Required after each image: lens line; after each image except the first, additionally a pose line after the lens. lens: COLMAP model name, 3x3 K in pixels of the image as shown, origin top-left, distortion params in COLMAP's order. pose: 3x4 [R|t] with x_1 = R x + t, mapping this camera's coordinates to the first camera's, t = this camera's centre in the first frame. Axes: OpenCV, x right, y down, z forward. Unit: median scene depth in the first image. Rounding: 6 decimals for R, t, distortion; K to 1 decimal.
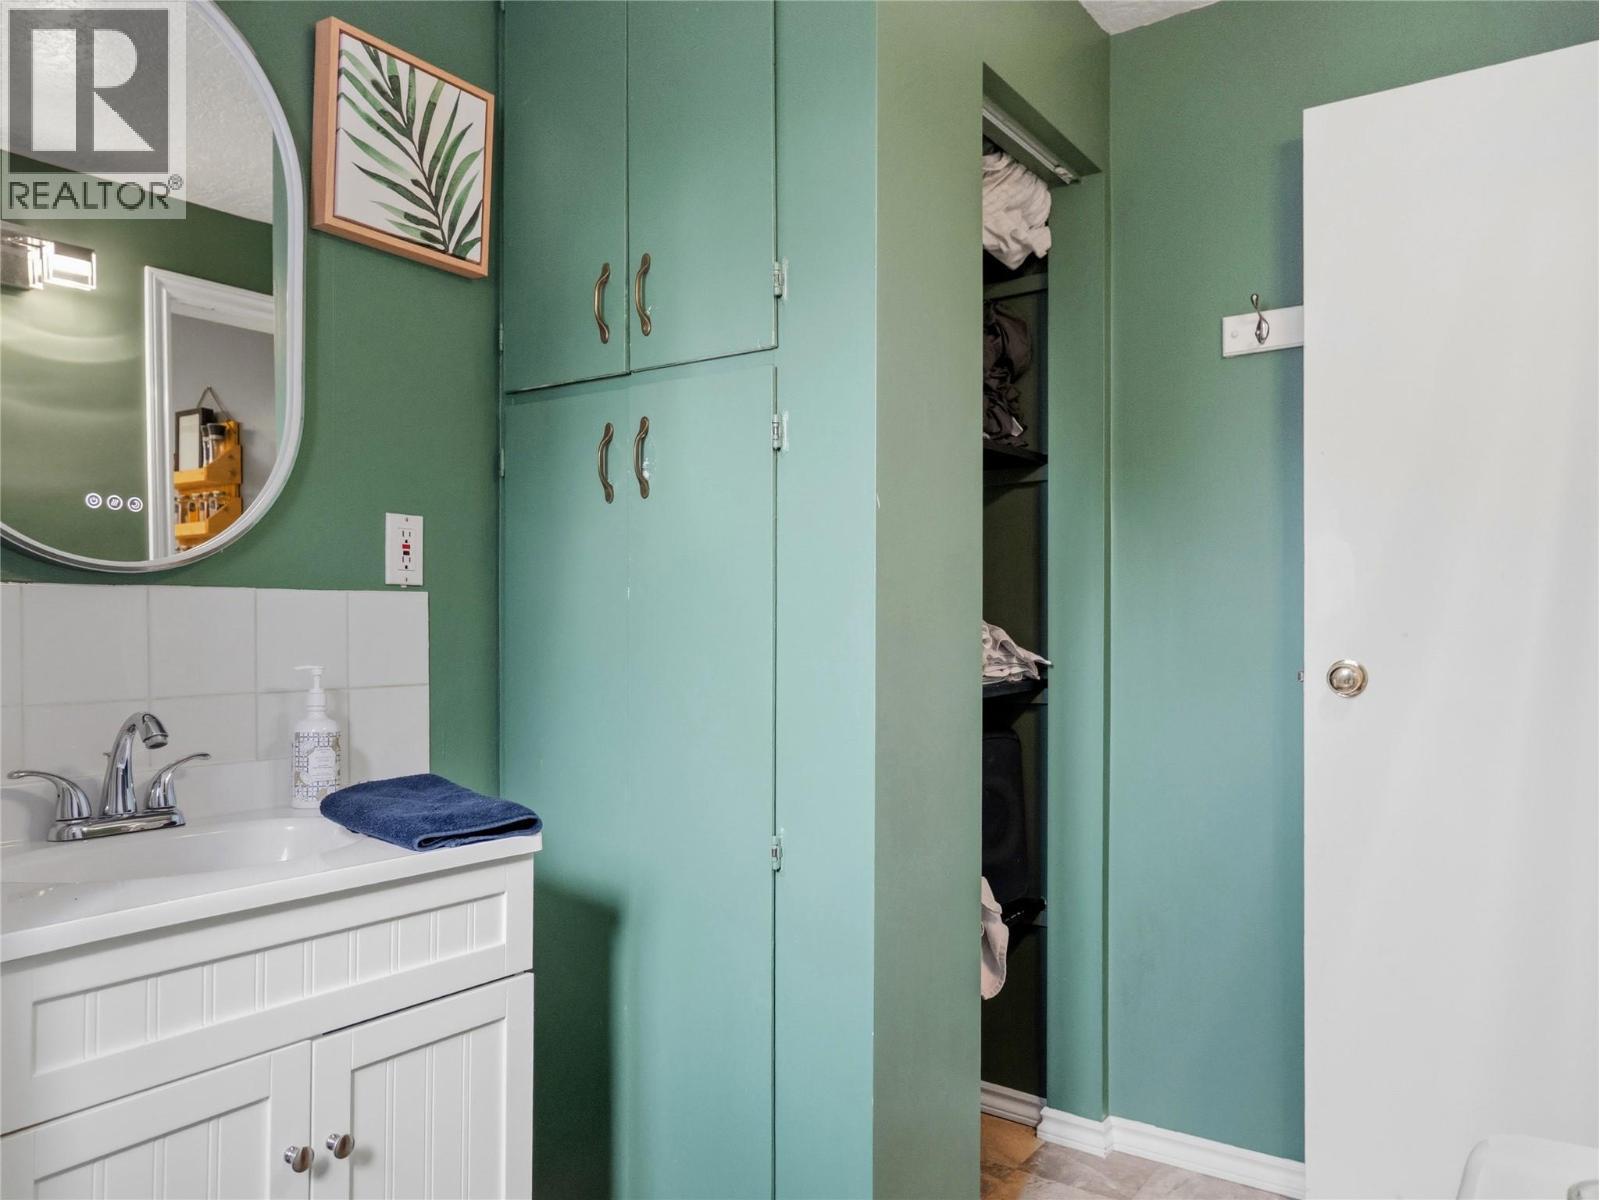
lens RADIAL K [[1158.8, 0, 820.8], [0, 1158.8, 598.6], [0, 0, 1]] dist [-0.052170, 0.025325]
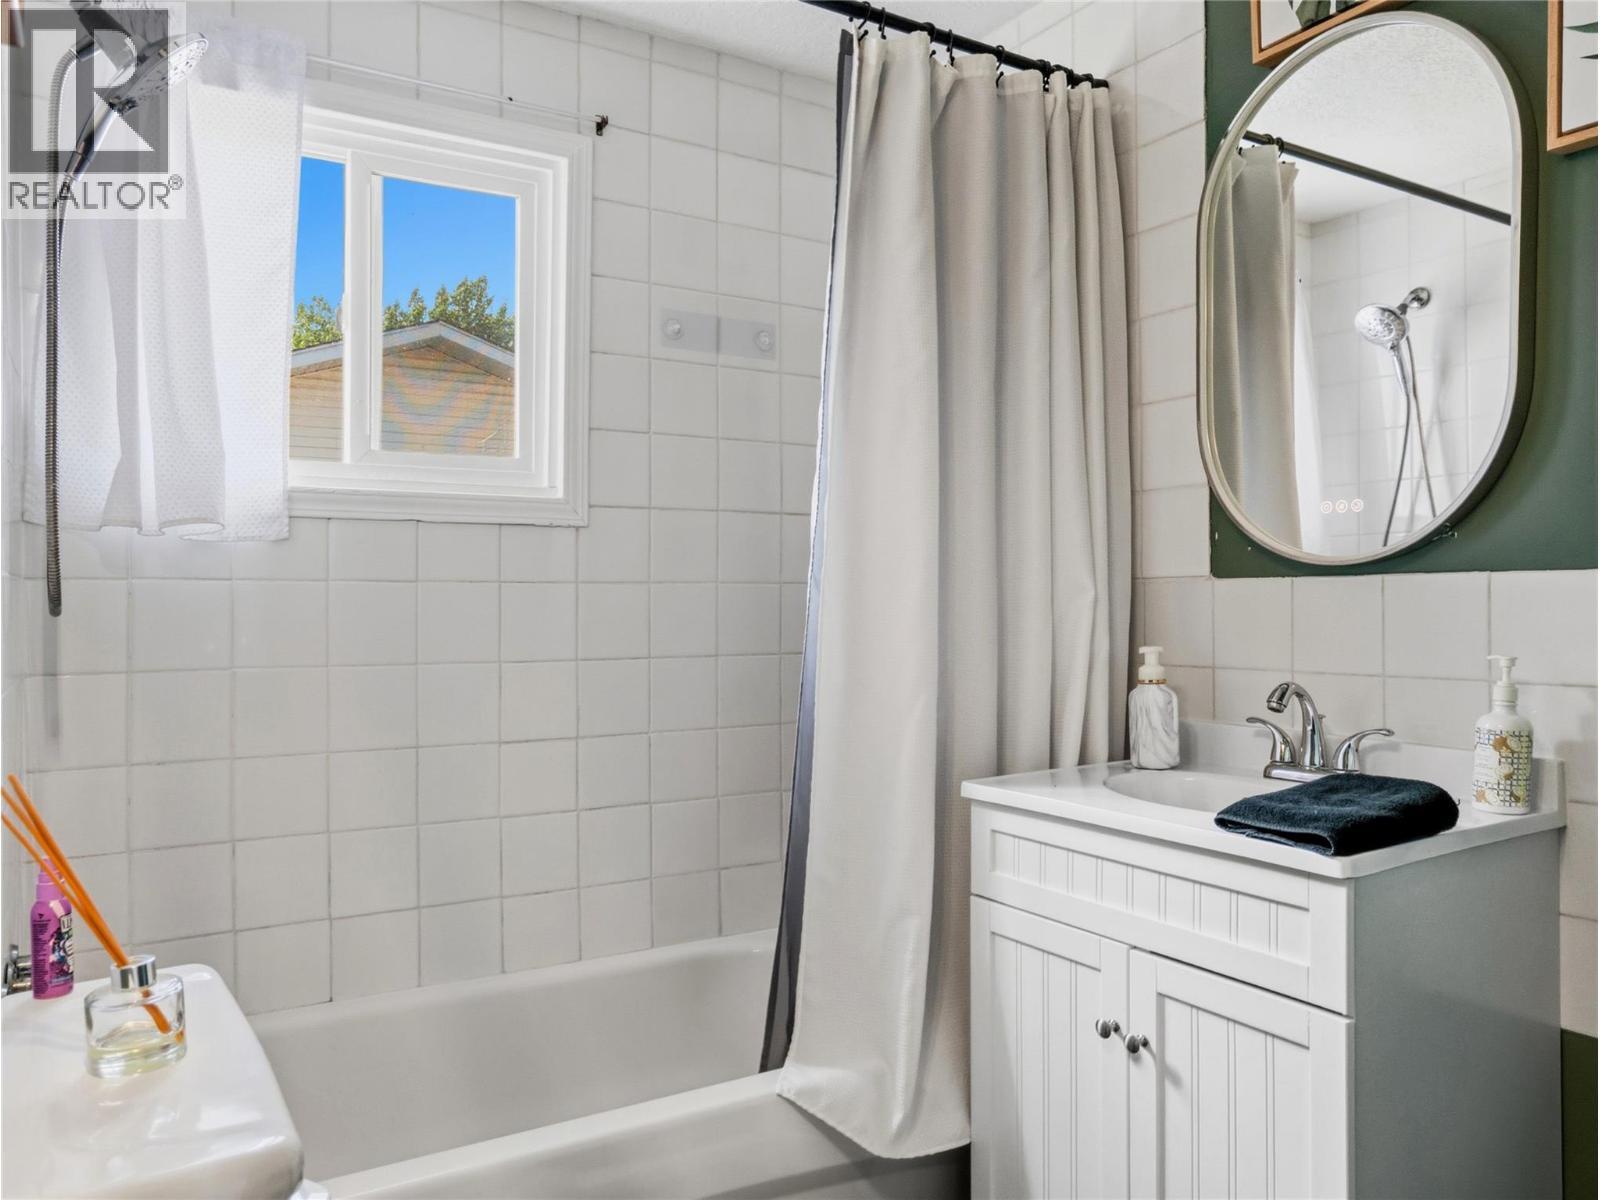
lens RADIAL K [[1158.8, 0, 820.8], [0, 1158.8, 598.6], [0, 0, 1]] dist [-0.052170, 0.025325]
pose [[-0.381573, 0.004603, -0.924327, 0.701789], [0.025804, 0.999651, -0.005674, 0.004449], [0.923978, -0.026017, -0.381559, 0.982421]]
